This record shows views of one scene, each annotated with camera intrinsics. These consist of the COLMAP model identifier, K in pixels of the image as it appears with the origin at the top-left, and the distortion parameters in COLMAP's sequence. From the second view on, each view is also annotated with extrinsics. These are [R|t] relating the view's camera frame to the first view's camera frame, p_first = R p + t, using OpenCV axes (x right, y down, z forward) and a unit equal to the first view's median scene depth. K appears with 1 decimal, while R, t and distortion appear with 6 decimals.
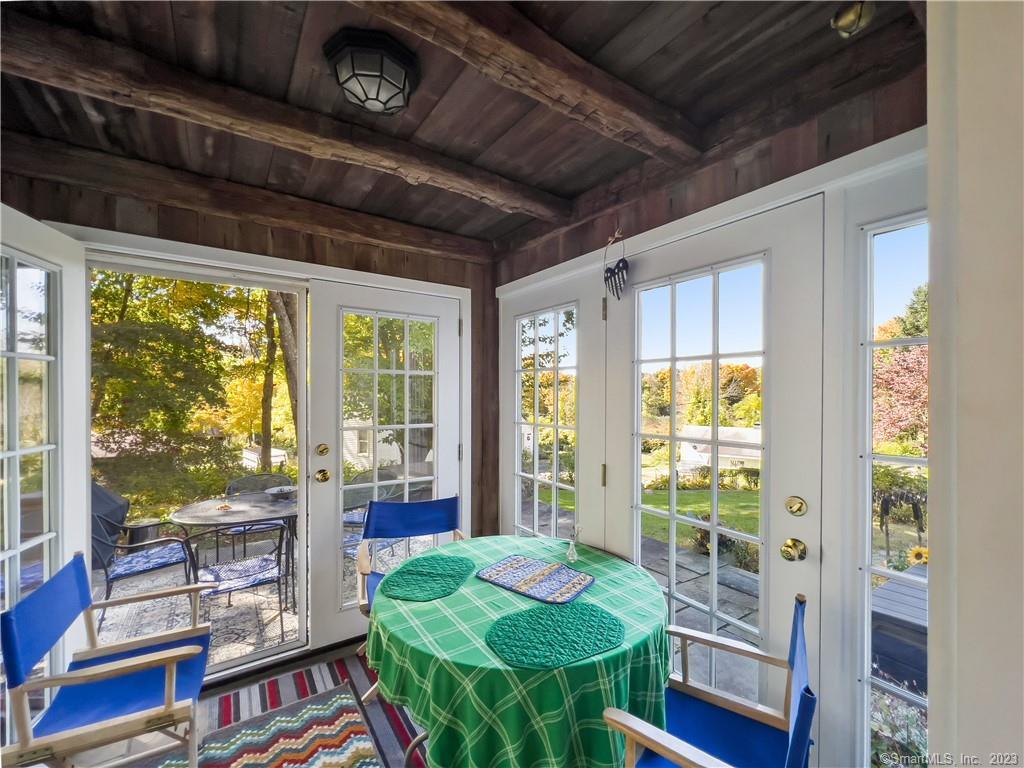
lens RADIAL K [[420.4, 0, 514.1], [0, 420.4, 392.9], [0, 0, 1]] dist [-0.002667, 0.000054]
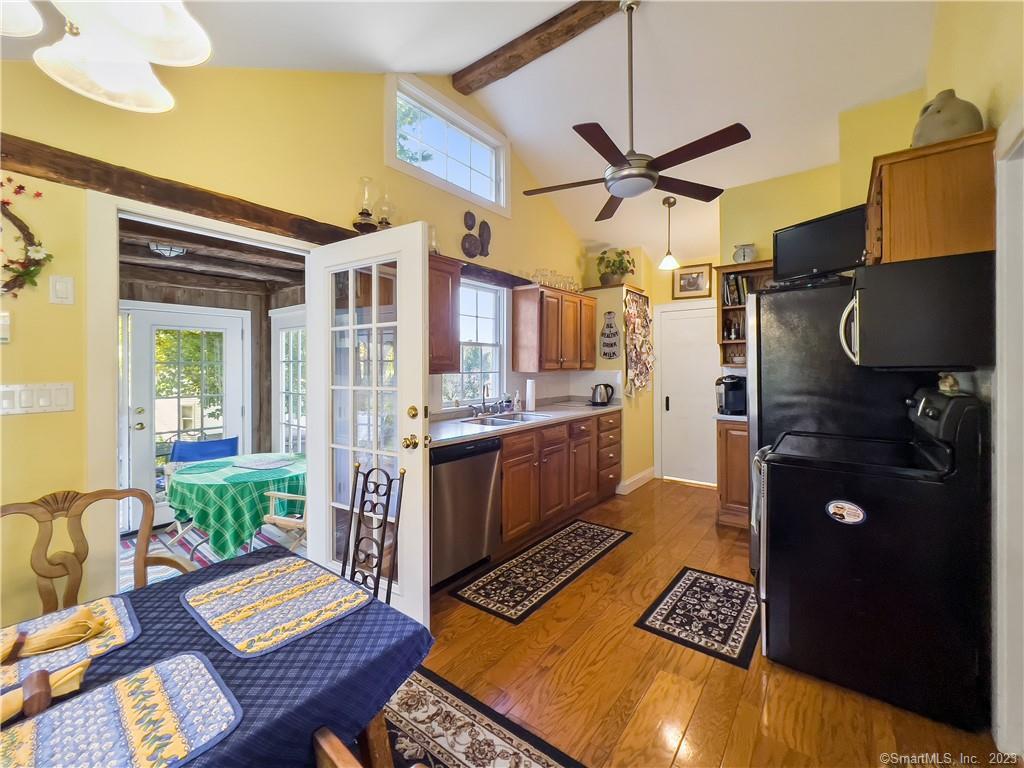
lens RADIAL K [[420.4, 0, 515.1], [0, 420.4, 363.5], [0, 0, 1]] dist [-0.002667, 0.000054]
pose [[0.951753, -0.003365, 0.306848, 0.423164], [0.004148, 0.999990, -0.001899, -0.041298], [-0.306839, 0.003080, 0.951757, -0.979203]]
